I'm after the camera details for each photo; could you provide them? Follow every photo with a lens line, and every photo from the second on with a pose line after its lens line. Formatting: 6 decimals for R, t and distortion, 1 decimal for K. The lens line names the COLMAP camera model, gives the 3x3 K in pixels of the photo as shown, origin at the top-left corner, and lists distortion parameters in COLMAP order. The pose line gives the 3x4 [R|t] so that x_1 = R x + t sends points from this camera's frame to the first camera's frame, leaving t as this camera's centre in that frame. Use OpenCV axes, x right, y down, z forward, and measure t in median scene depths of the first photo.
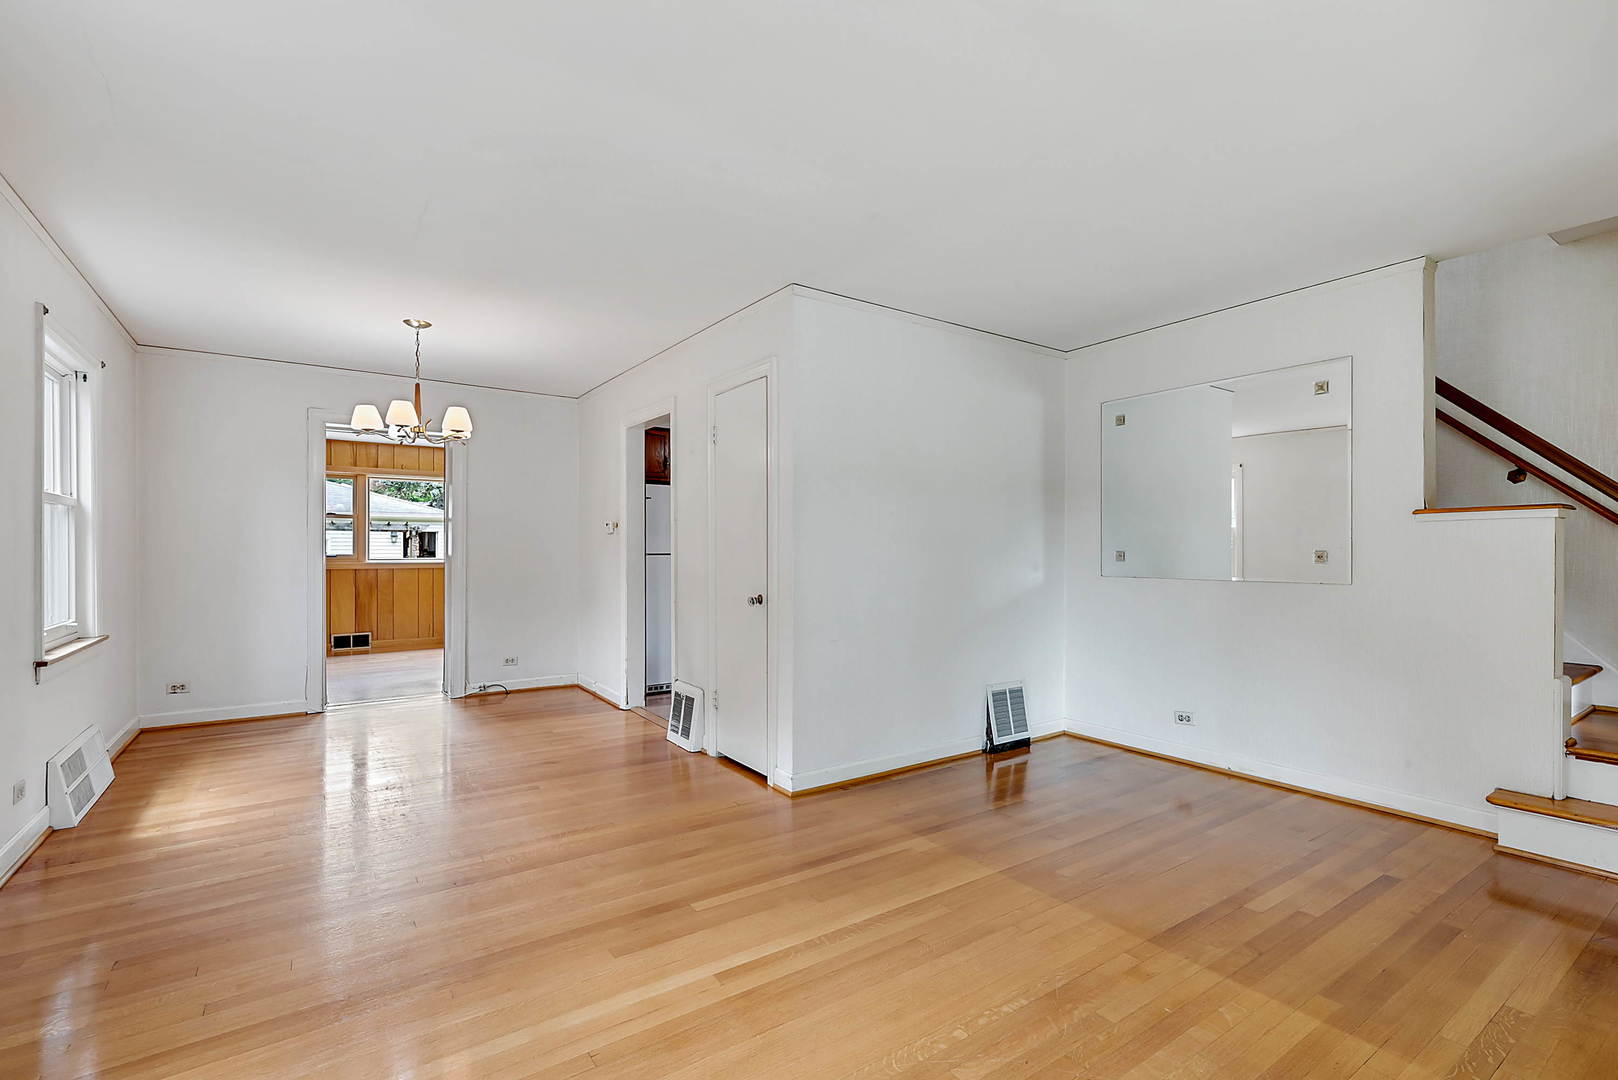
lens RADIAL K [[731.6, 0, 836.8], [0, 731.6, 553.8], [0, 0, 1]] dist [-0.002692, -0.000270]
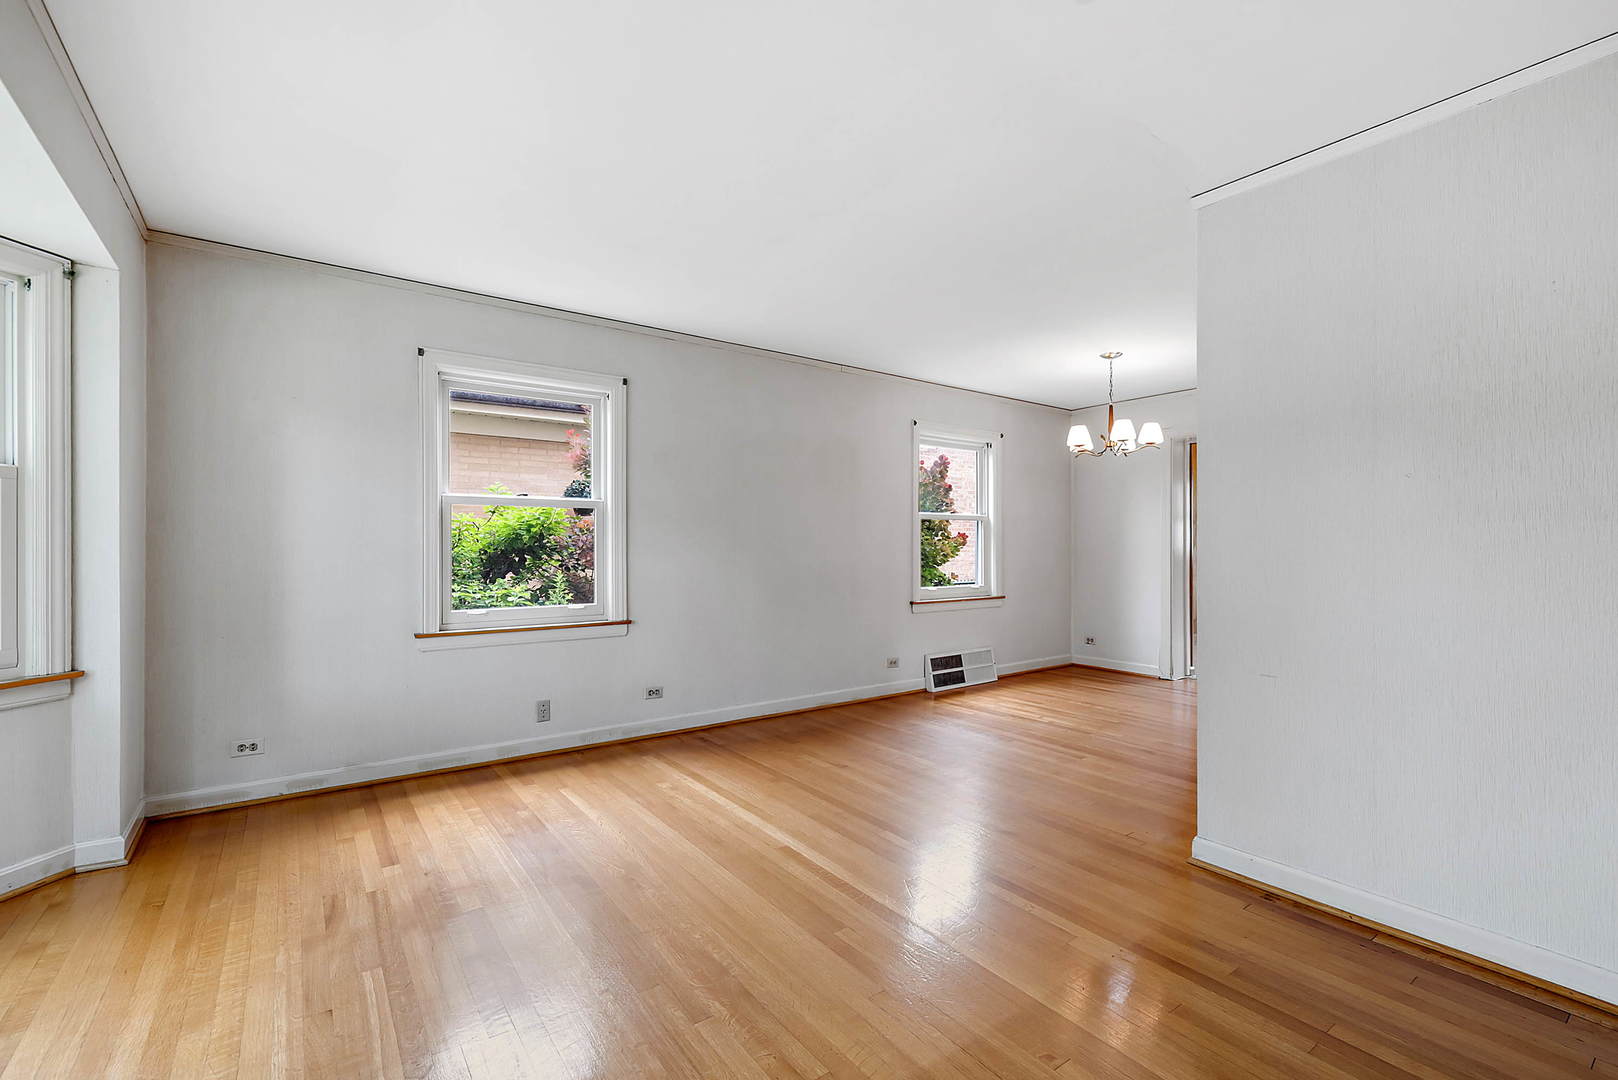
lens RADIAL K [[731.6, 0, 836.8], [0, 731.6, 553.8], [0, 0, 1]] dist [-0.002692, -0.000270]
pose [[0.013575, 0.011064, -0.999847, 0.694599], [-0.005533, 0.999924, 0.010990, -0.002273], [0.999893, 0.005383, 0.013635, 0.603439]]
